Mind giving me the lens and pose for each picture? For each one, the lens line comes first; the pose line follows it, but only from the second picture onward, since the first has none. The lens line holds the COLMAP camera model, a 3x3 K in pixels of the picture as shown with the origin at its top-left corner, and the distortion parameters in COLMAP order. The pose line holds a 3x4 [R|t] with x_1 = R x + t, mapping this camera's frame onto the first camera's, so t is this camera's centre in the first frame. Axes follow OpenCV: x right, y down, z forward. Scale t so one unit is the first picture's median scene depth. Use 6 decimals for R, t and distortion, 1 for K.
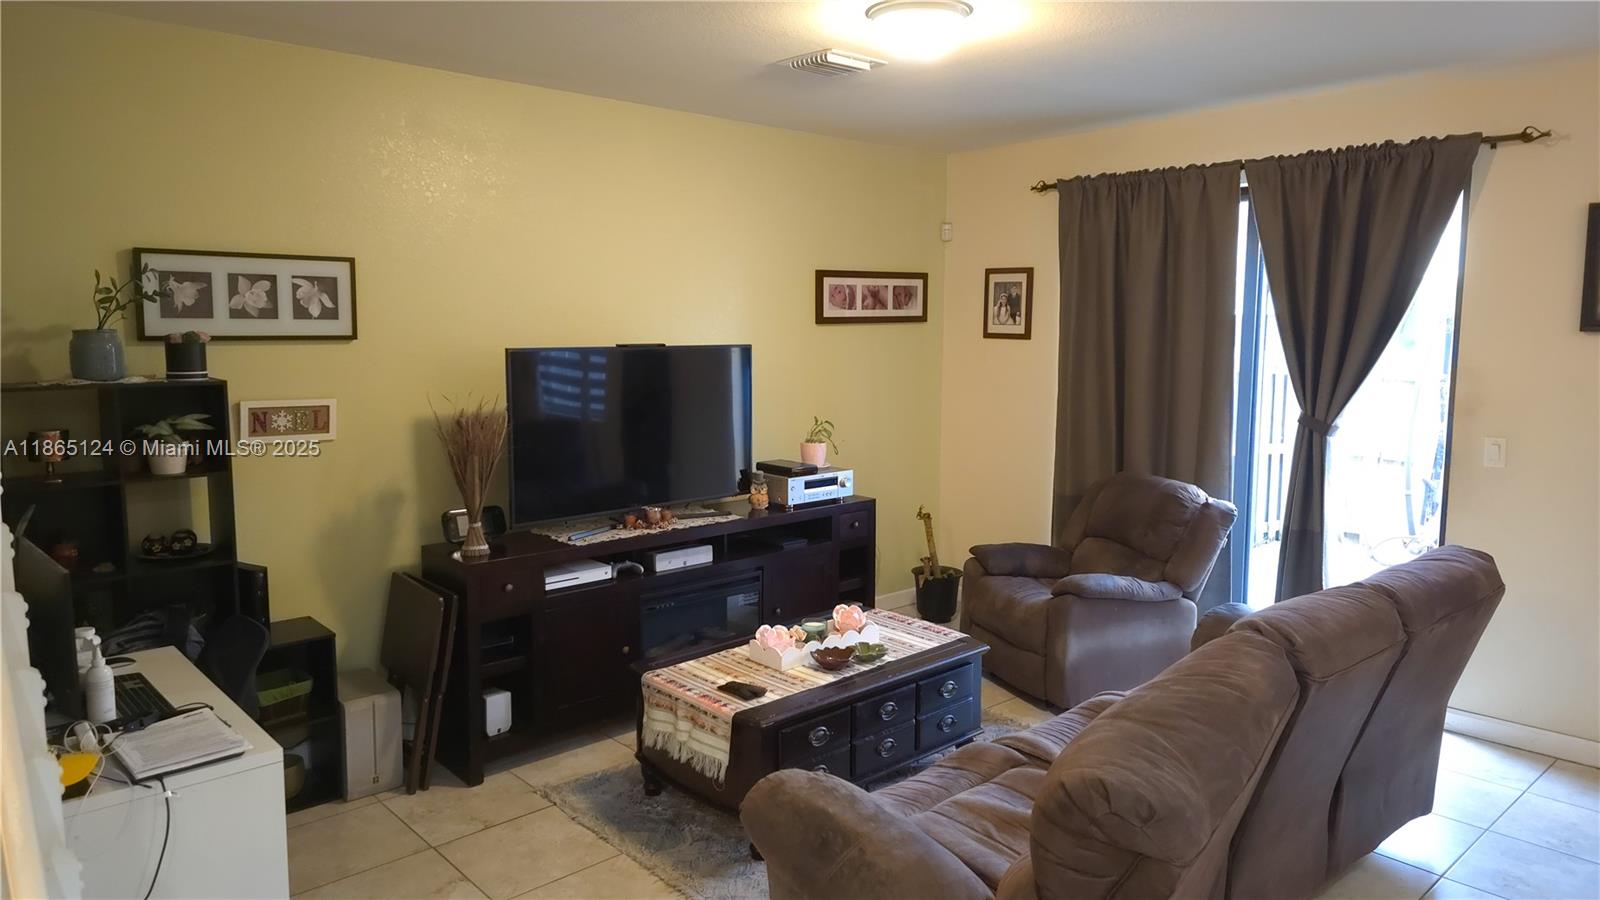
lens RADIAL K [[1047.0, 0, 792.8], [0, 1047.0, 436.9], [0, 0, 1]] dist [0.067096, -0.082247]
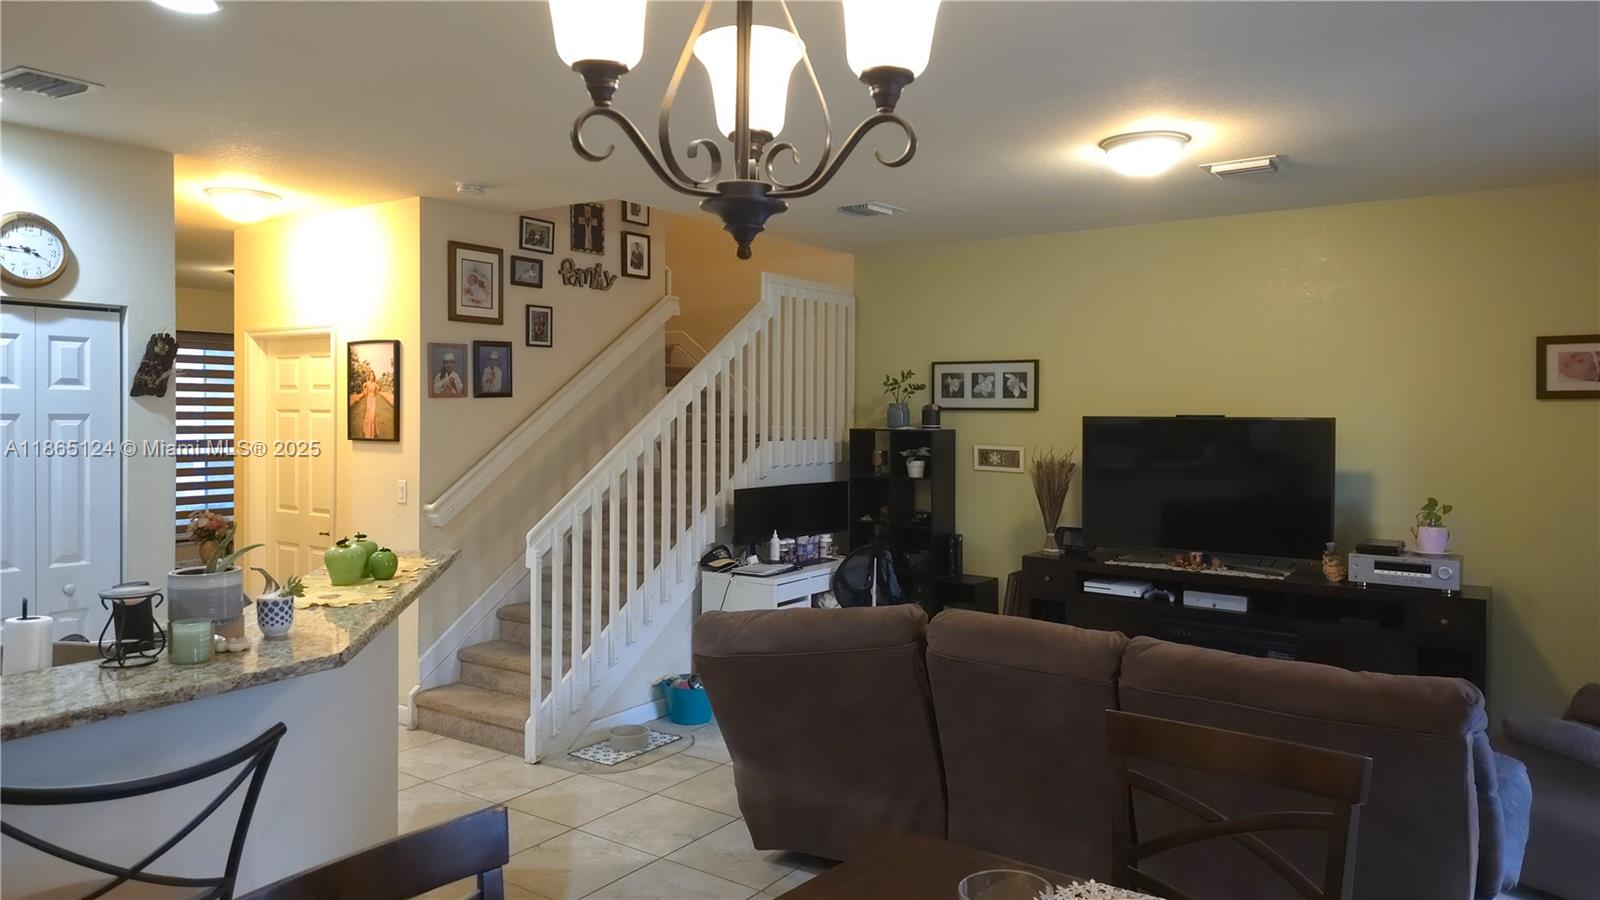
lens RADIAL K [[1047.0, 0, 792.8], [0, 1047.0, 436.9], [0, 0, 1]] dist [0.067096, -0.082247]
pose [[0.210302, 0.031656, -0.977124, 1.071663], [-0.104261, 0.994502, 0.009780, -0.031035], [0.972061, 0.099819, 0.212446, 0.322441]]
